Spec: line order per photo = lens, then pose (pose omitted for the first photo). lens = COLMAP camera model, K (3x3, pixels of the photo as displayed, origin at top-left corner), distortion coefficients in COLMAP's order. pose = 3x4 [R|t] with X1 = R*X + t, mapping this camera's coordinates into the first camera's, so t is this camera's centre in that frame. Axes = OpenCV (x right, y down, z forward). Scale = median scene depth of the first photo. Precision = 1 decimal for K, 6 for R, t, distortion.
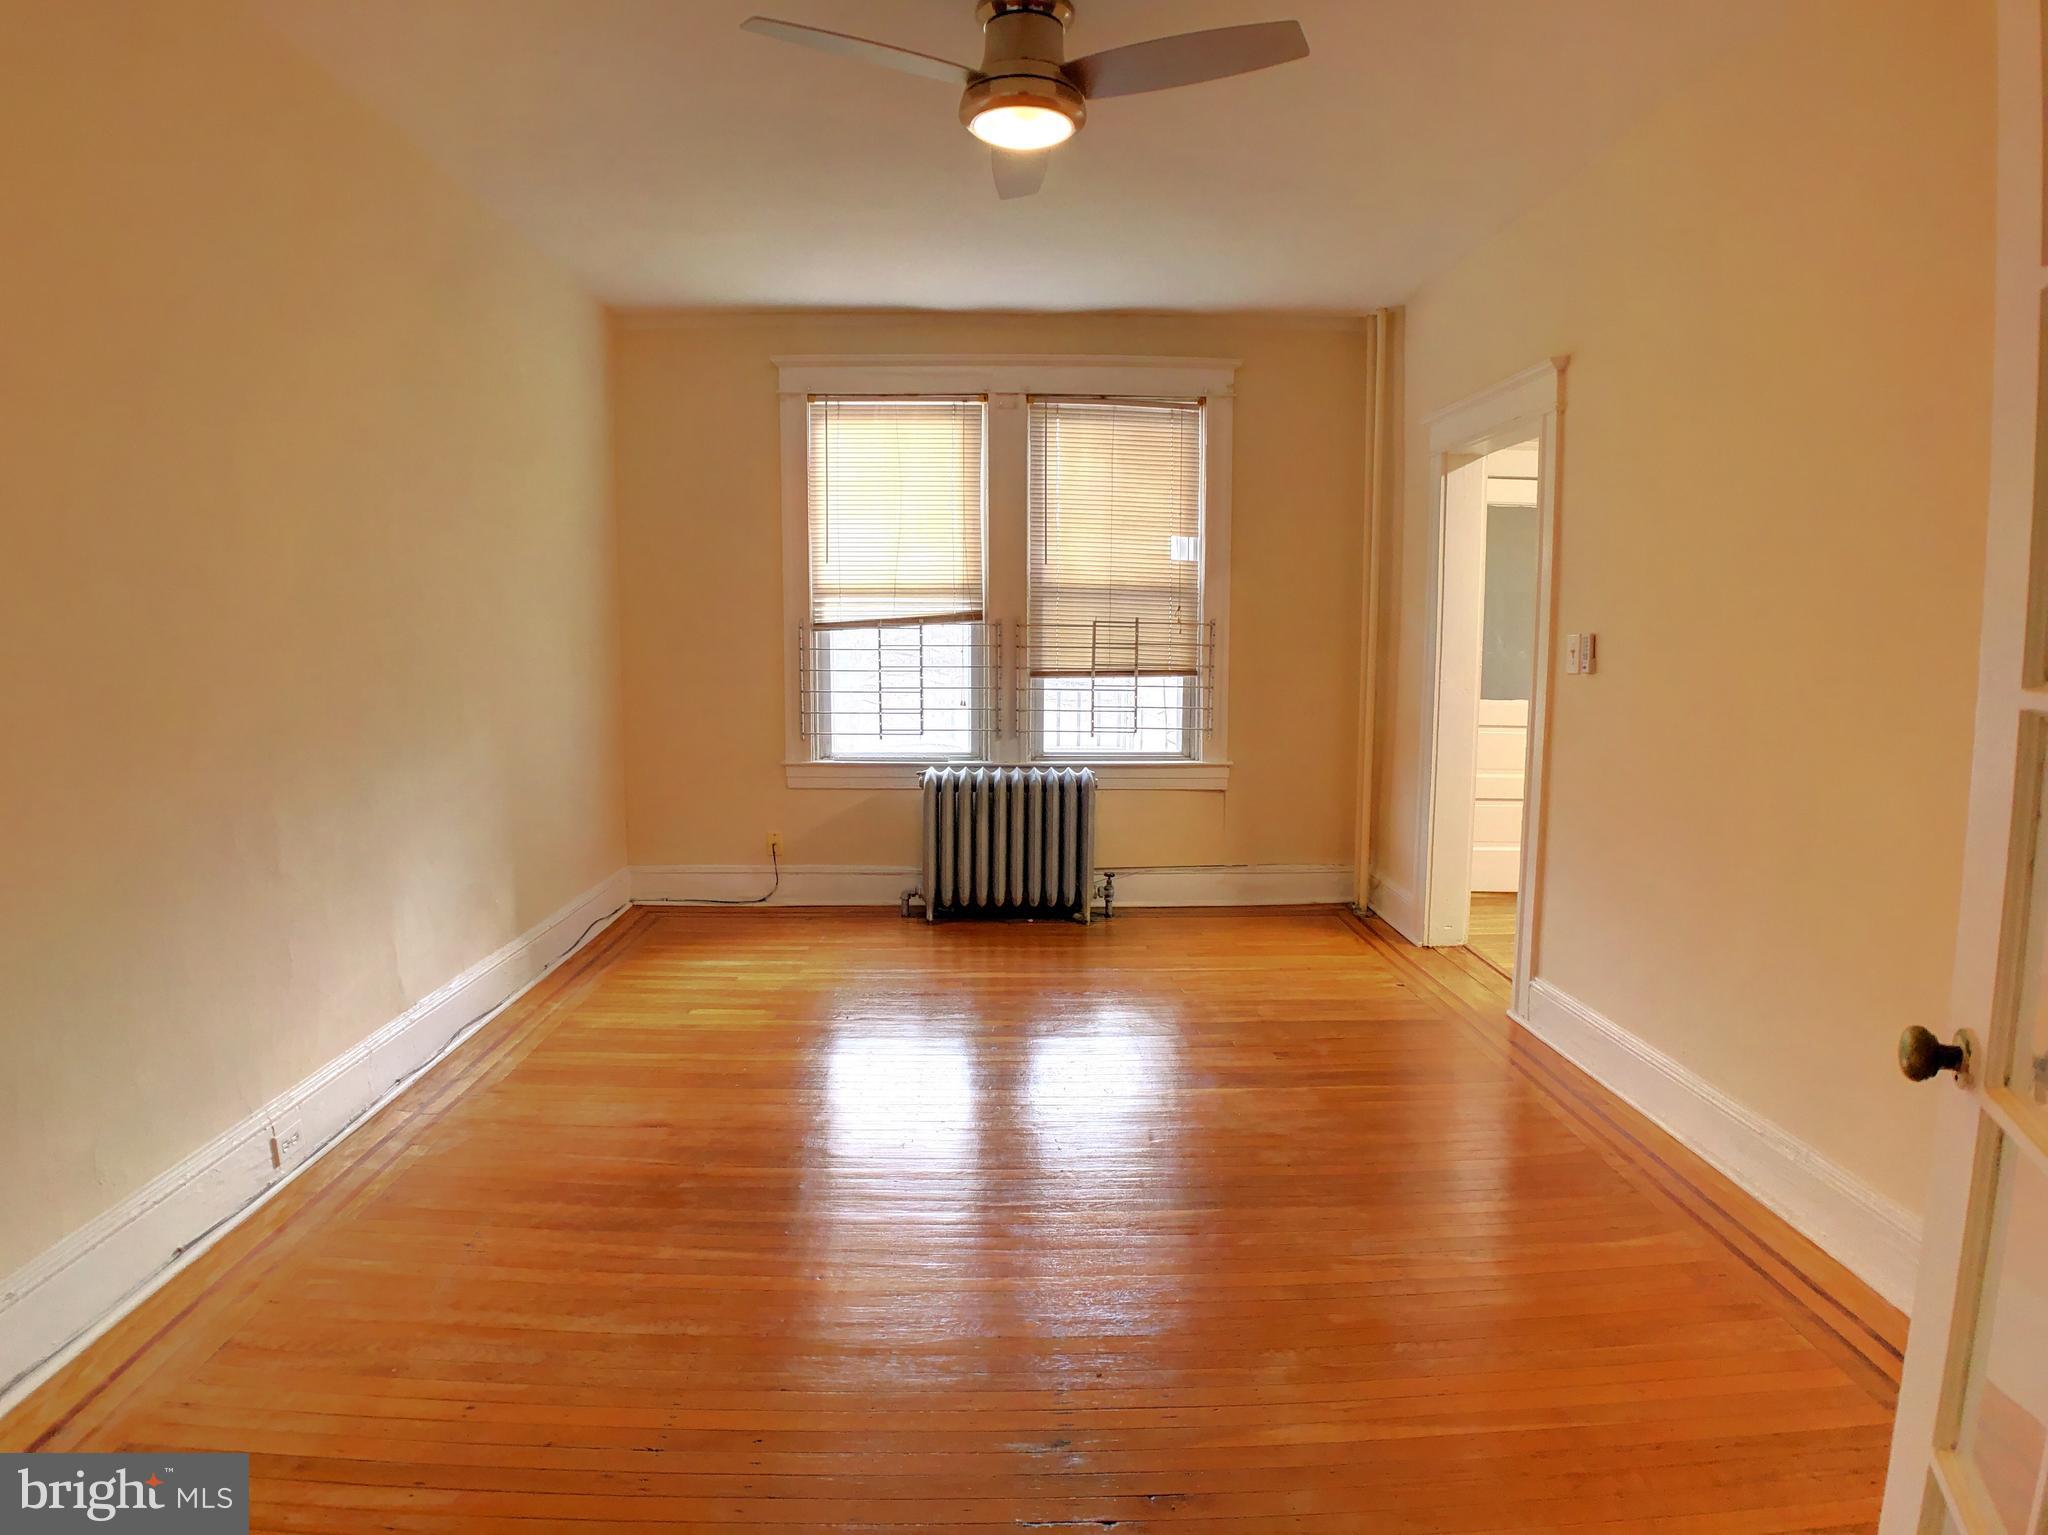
lens RADIAL K [[1187.3, 0, 1020.8], [0, 1187.3, 774.6], [0, 0, 1]] dist [-0.068175, -0.006741]
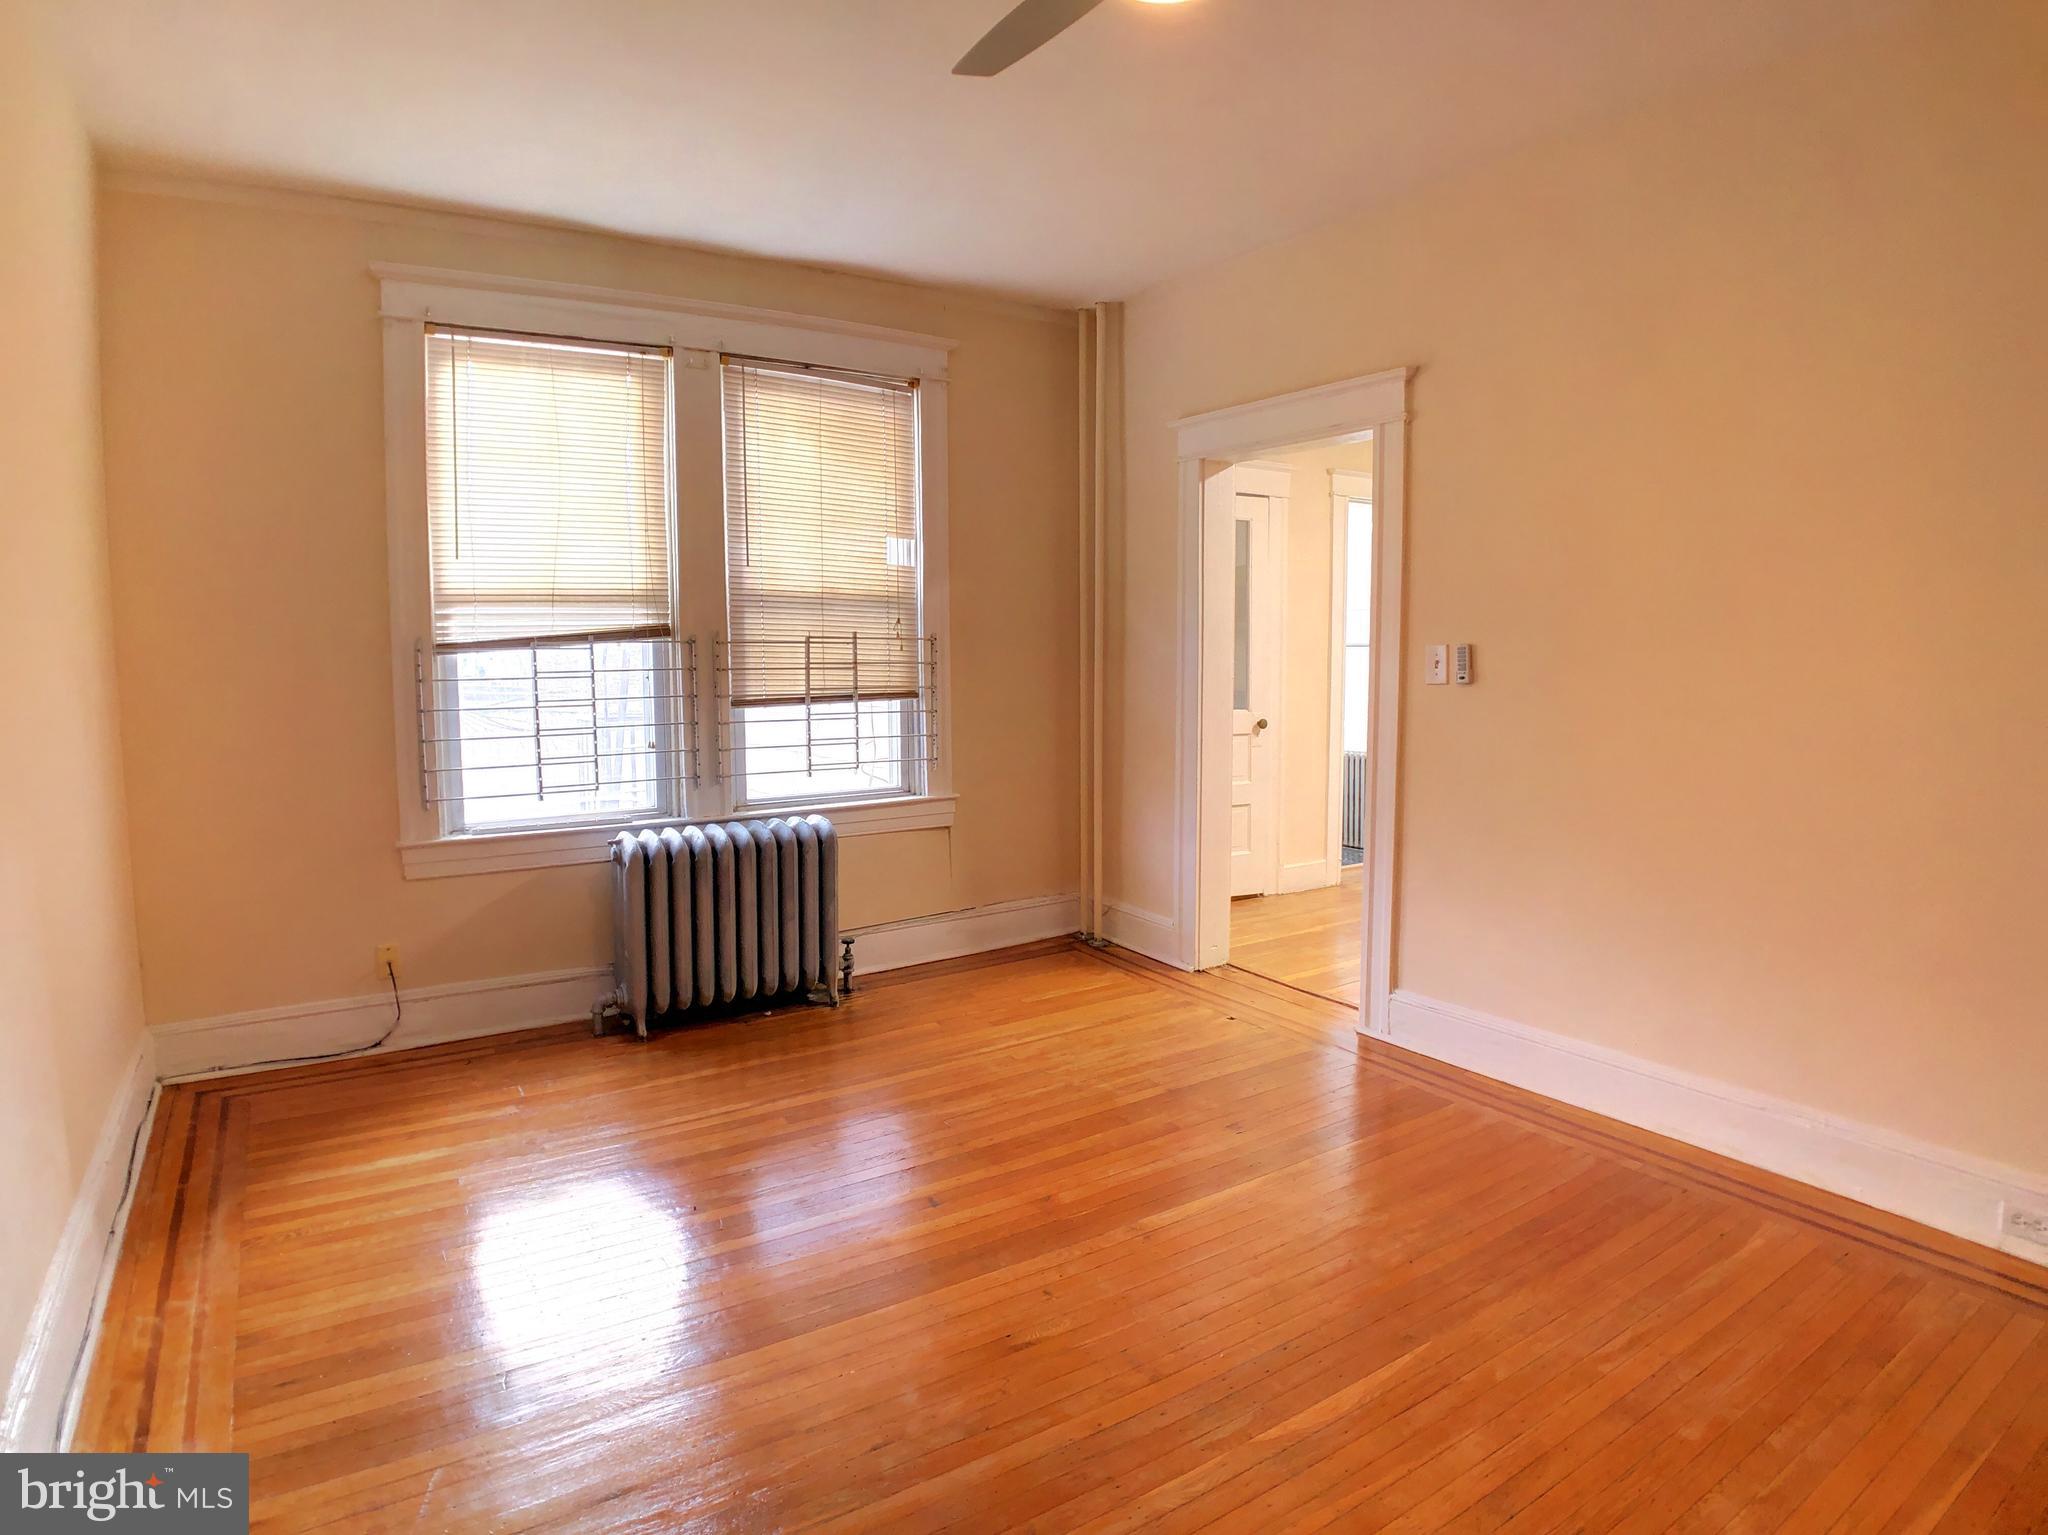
lens RADIAL K [[1187.3, 0, 1045.5], [0, 1187.3, 757.9], [0, 0, 1]] dist [-0.068175, -0.006741]
pose [[0.846665, -0.061995, 0.528502, -0.239475], [0.074571, 0.997213, -0.002487, -0.031281], [-0.526875, 0.041516, 0.848928, 0.220480]]
